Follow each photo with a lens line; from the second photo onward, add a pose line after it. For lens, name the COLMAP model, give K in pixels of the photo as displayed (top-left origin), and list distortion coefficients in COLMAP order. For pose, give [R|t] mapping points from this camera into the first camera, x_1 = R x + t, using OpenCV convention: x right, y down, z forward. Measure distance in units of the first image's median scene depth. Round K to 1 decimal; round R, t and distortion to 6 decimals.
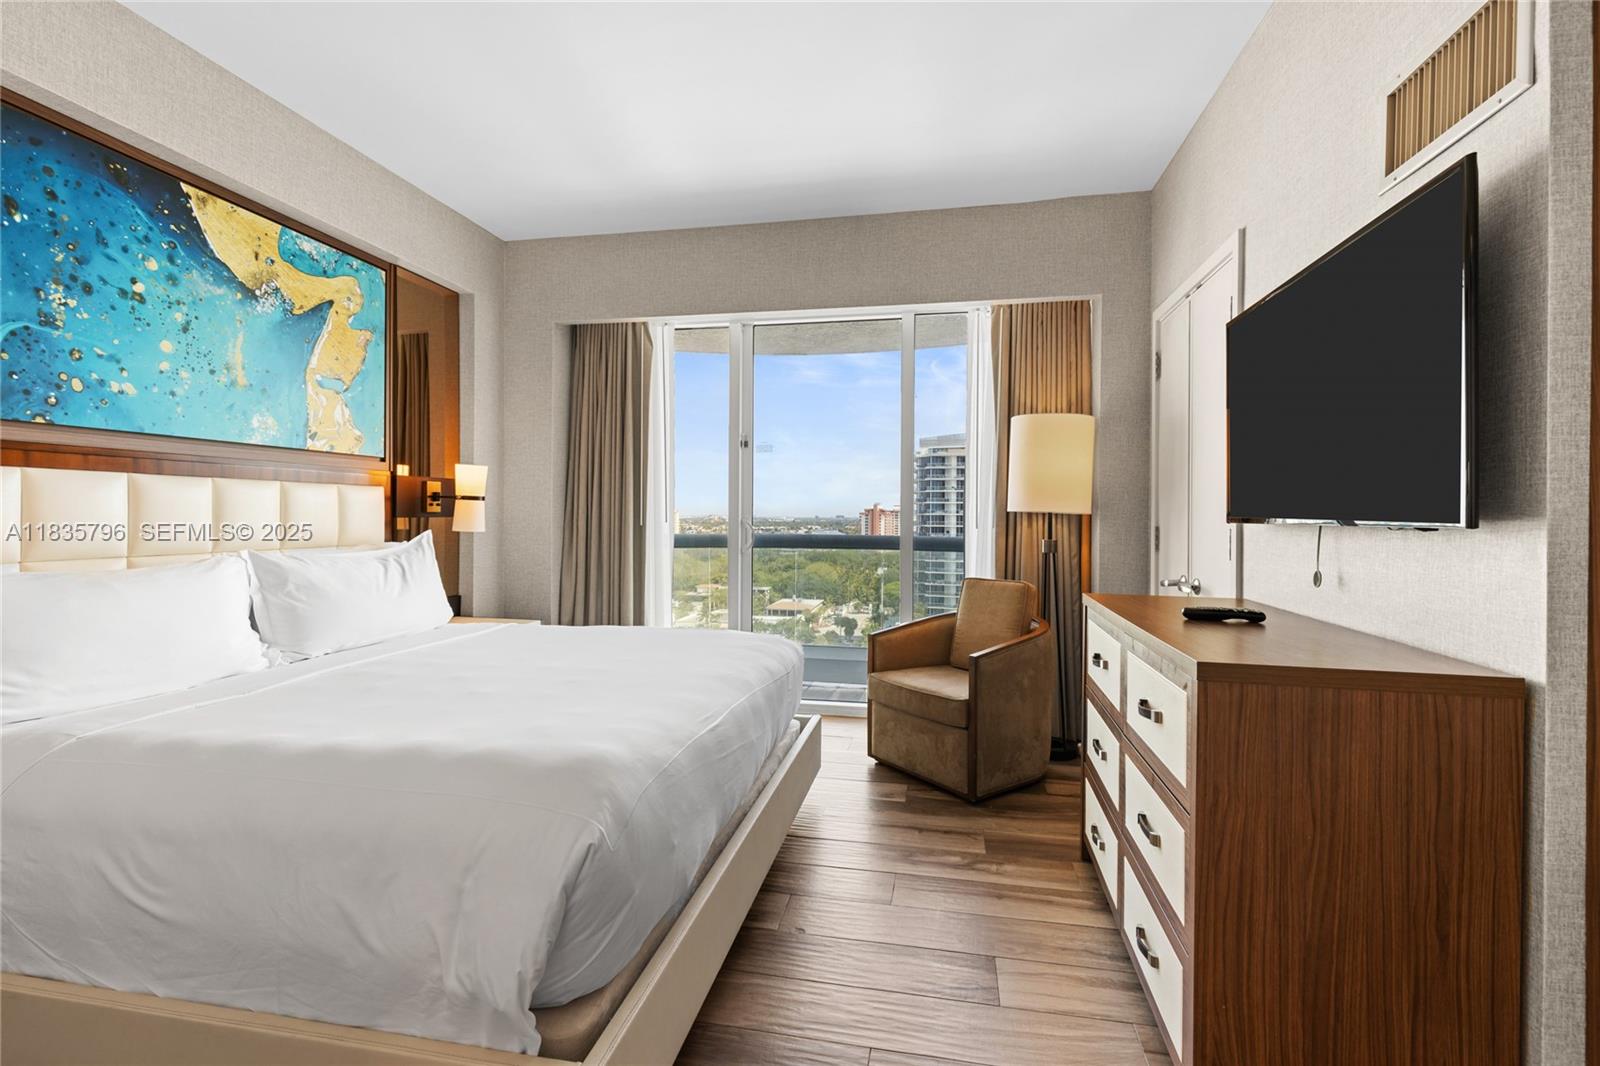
lens RADIAL K [[717.6, 0, 808.1], [0, 717.6, 519.8], [0, 0, 1]] dist [0.006281, -0.000649]
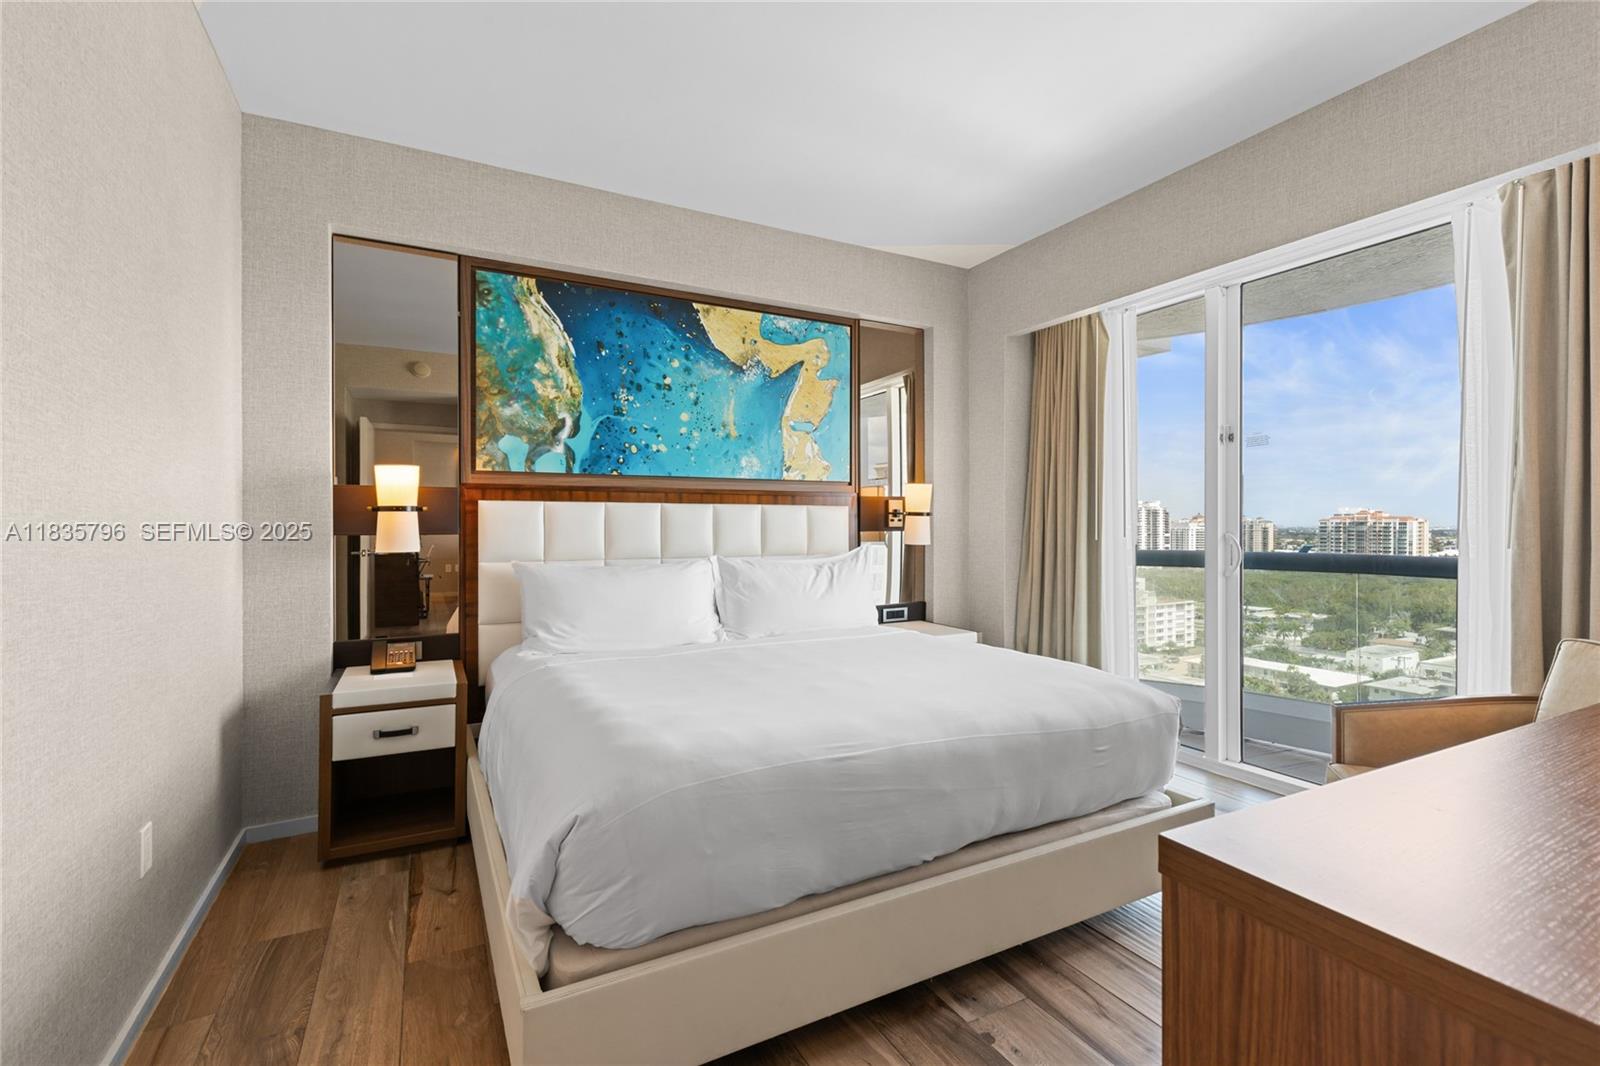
lens RADIAL K [[717.6, 0, 826.1], [0, 717.6, 530.4], [0, 0, 1]] dist [0.006281, -0.000649]
pose [[0.638177, -0.001584, -0.769888, 0.375562], [0.000084, 0.999998, -0.001987, -0.003762], [0.769890, 0.001203, 0.638176, 0.249397]]
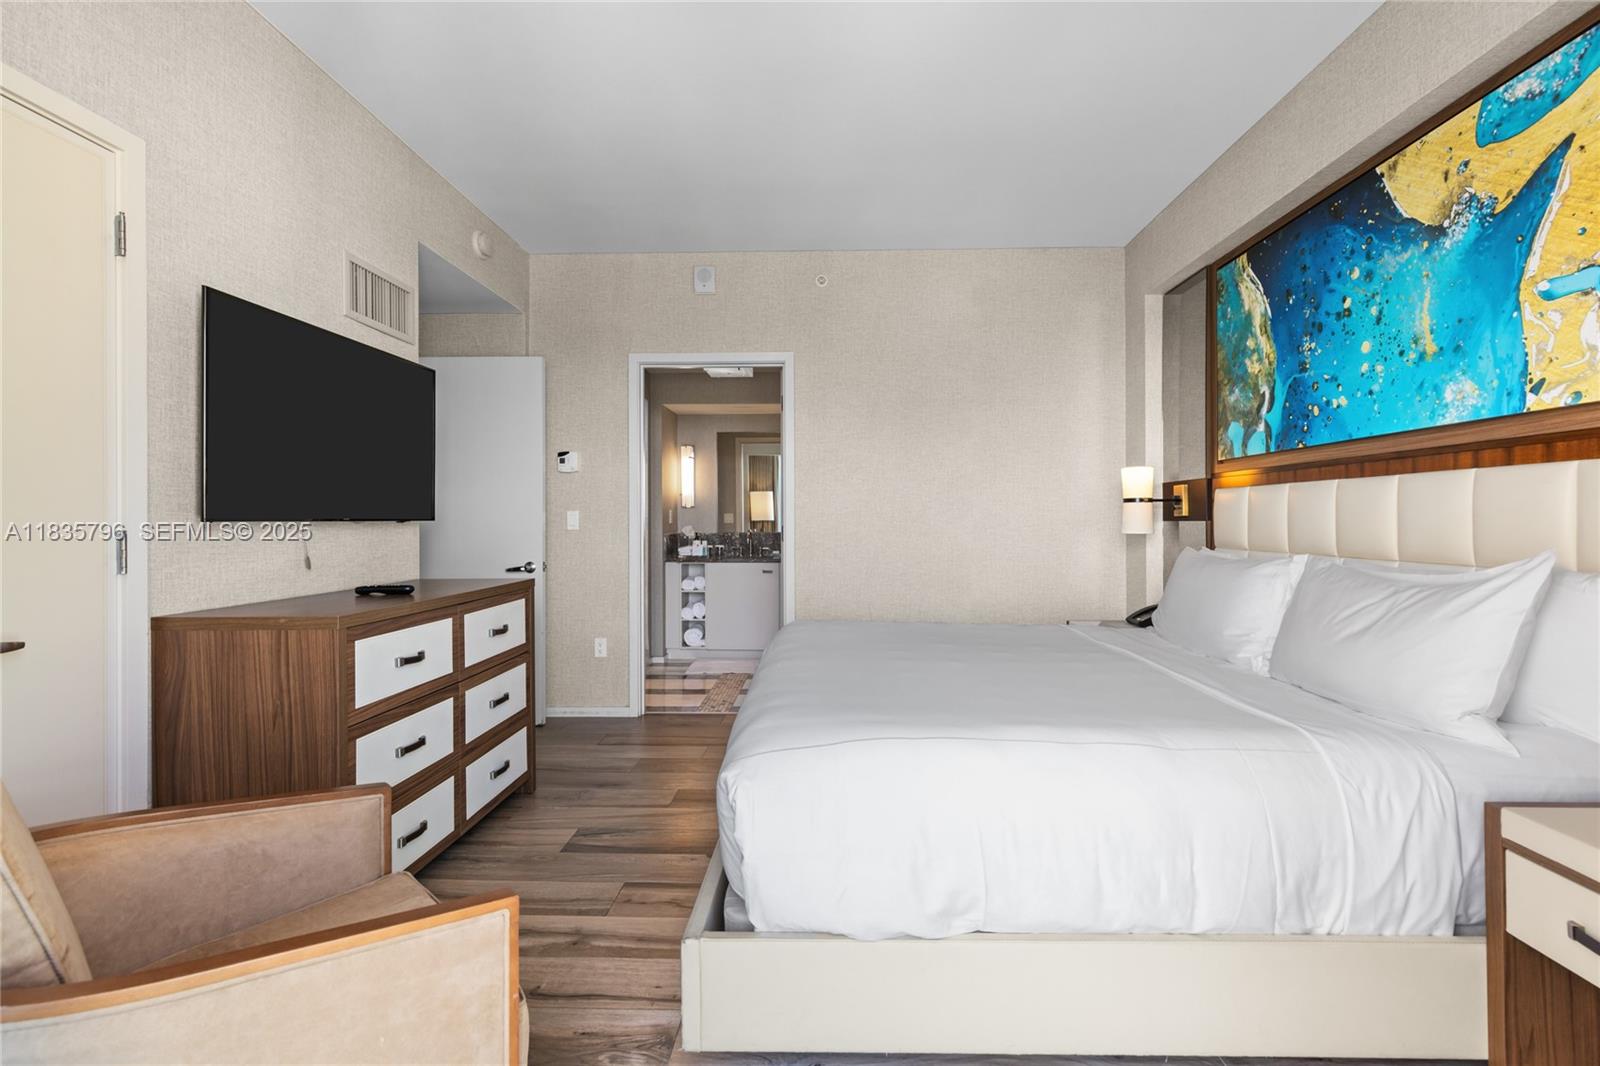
lens RADIAL K [[717.6, 0, 807.3], [0, 717.6, 522.9], [0, 0, 1]] dist [0.006281, -0.000649]
pose [[-0.987936, -0.004022, -0.154810, 0.014380], [-0.005649, 0.999933, 0.010072, -0.004820], [0.154759, 0.010825, -0.987893, 1.628012]]
